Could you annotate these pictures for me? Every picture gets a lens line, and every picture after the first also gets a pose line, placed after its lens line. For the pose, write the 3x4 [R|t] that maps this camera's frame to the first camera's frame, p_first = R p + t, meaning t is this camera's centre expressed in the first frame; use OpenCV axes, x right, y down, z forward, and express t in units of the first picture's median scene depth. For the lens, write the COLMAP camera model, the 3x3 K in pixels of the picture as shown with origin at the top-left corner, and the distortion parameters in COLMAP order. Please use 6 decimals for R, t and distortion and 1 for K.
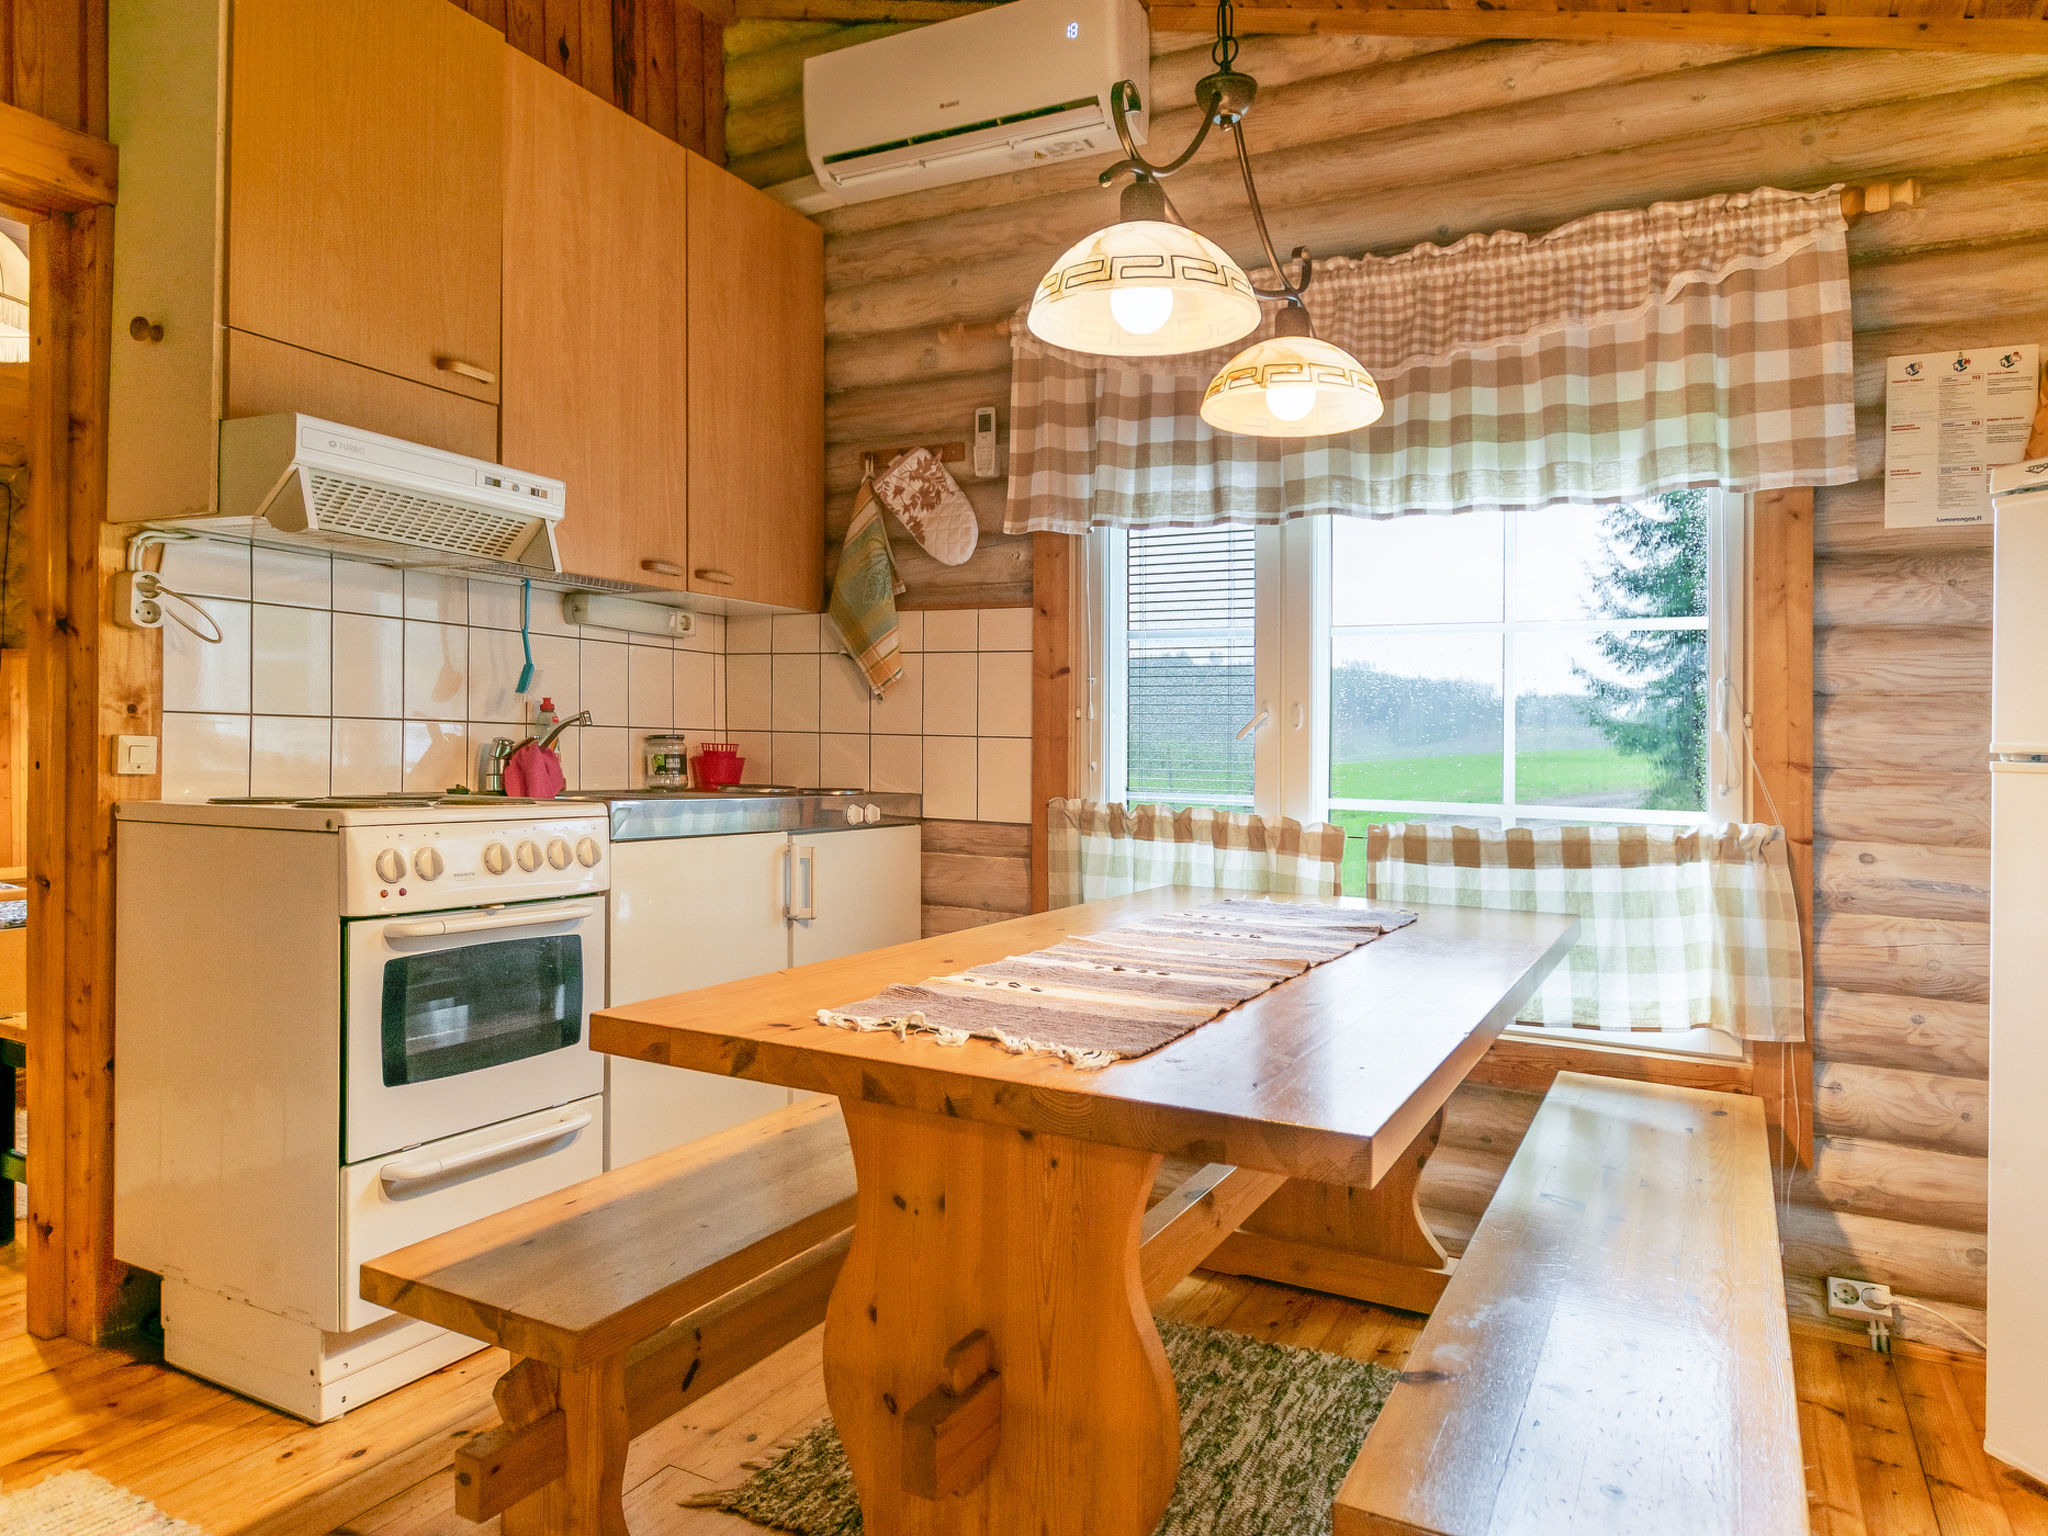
lens RADIAL K [[1322.1, 0, 1023.9], [0, 1322.1, 757.1], [0, 0, 1]] dist [0.000530, -0.000763]
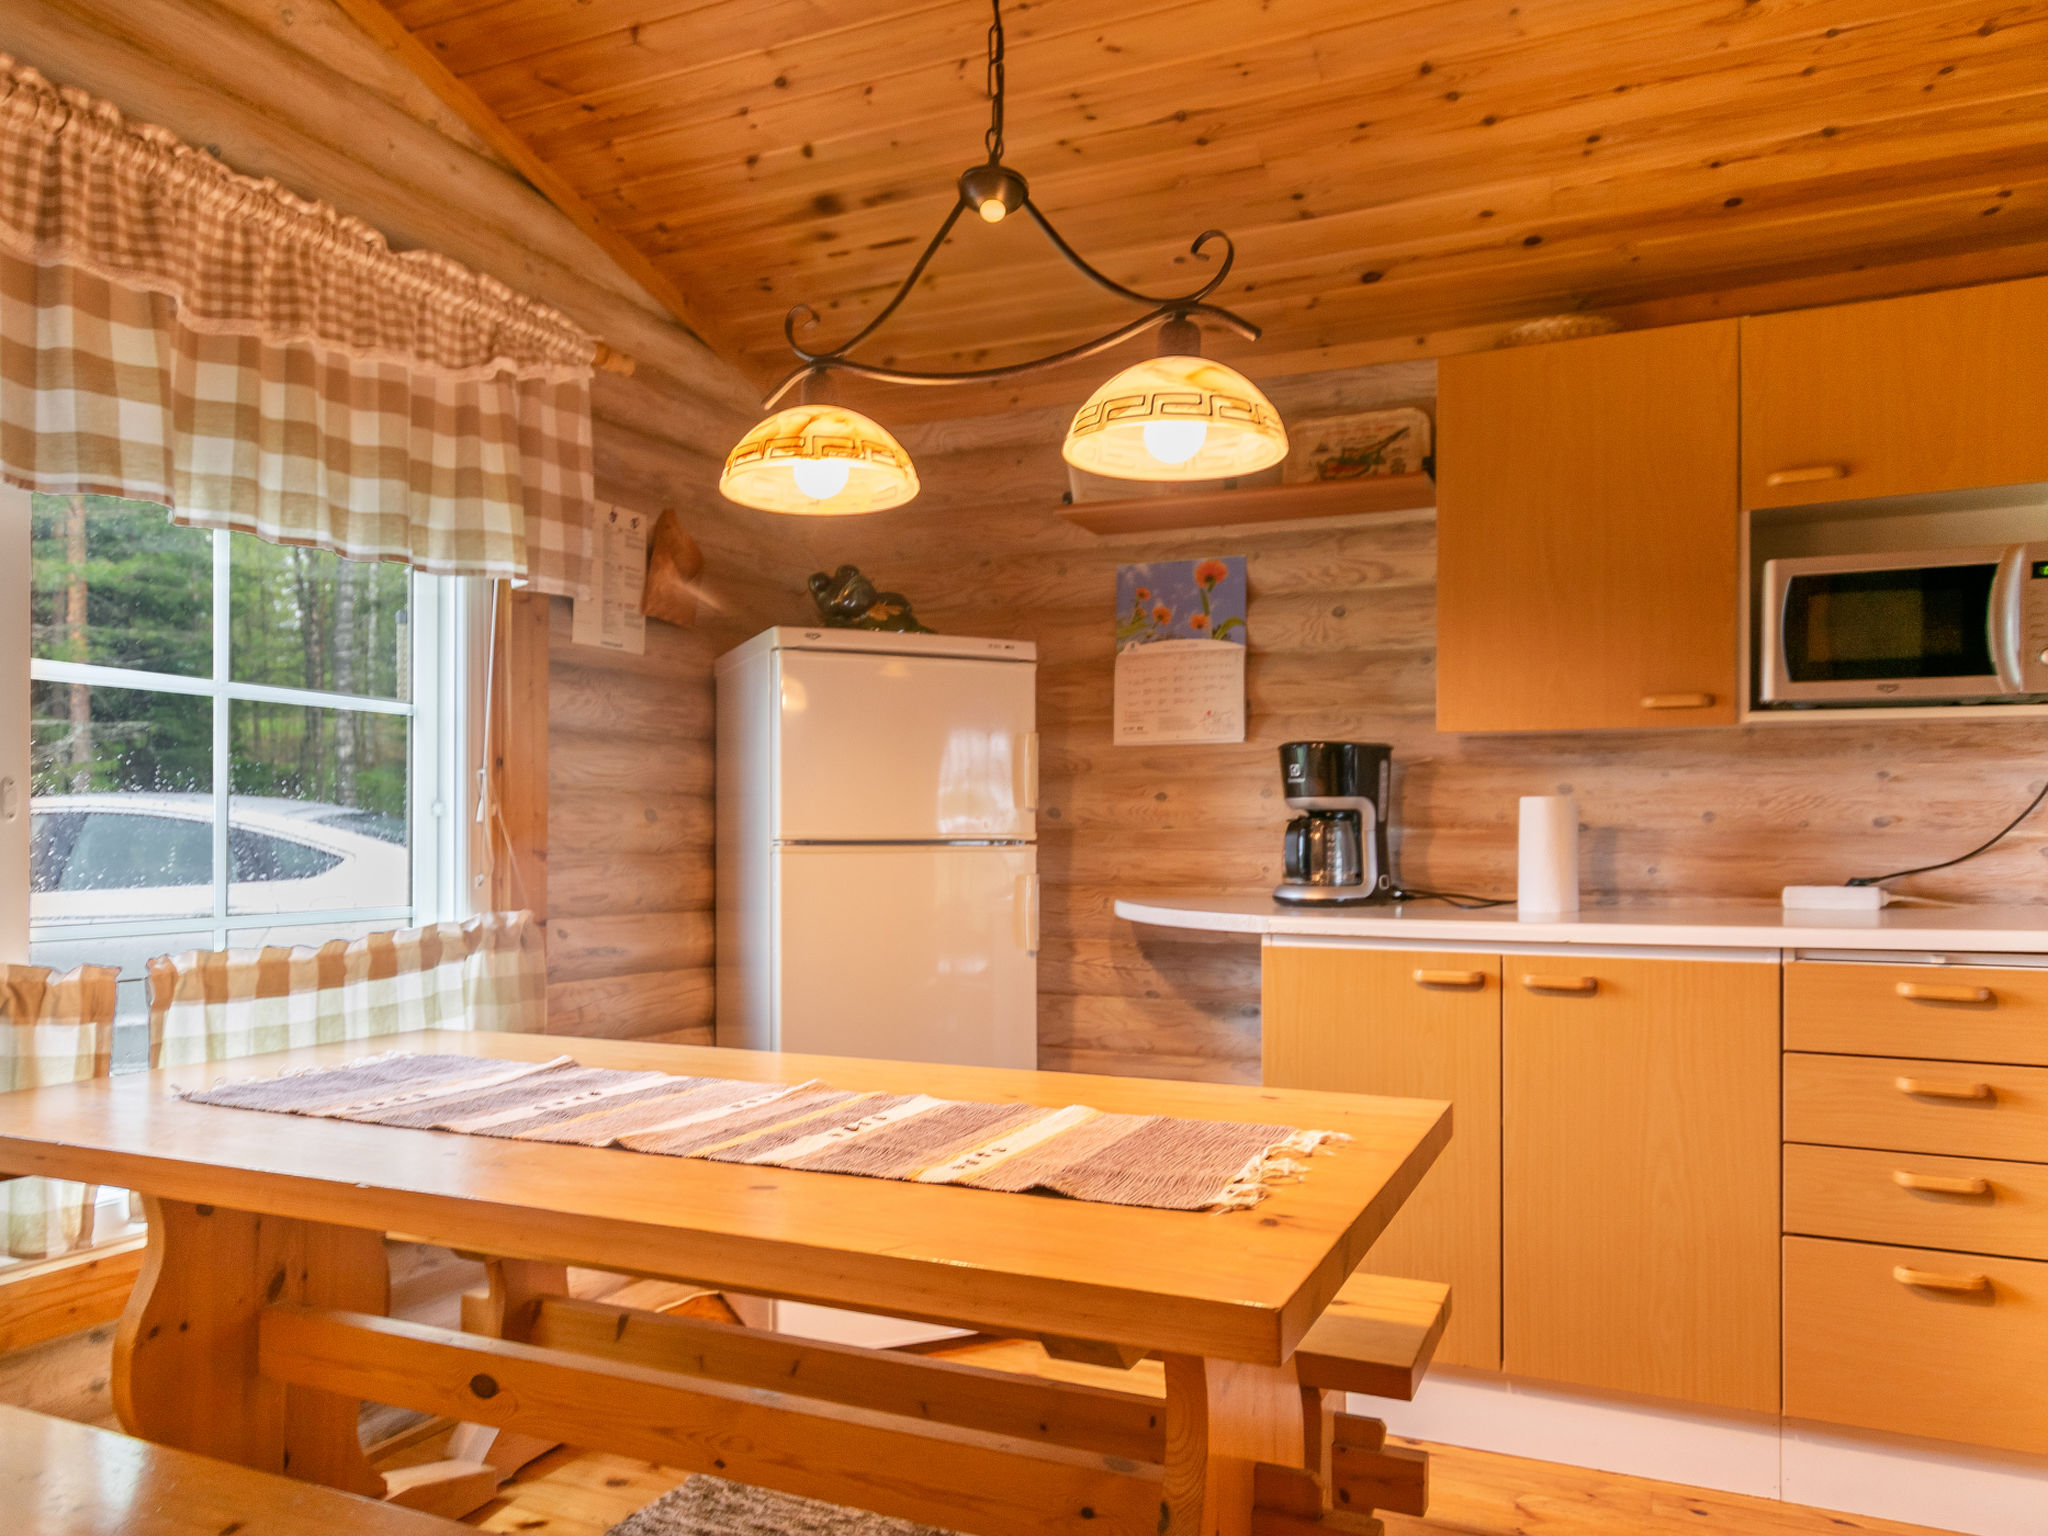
lens RADIAL K [[1409.1, 0, 1043.4], [0, 1409.1, 817.6], [0, 0, 1]] dist [-0.000392, 0.000729]
pose [[-0.069793, -0.008819, 0.997523, -0.559451], [0.010926, 0.999894, 0.009605, -0.027809], [-0.997502, 0.011569, -0.069689, 0.649951]]
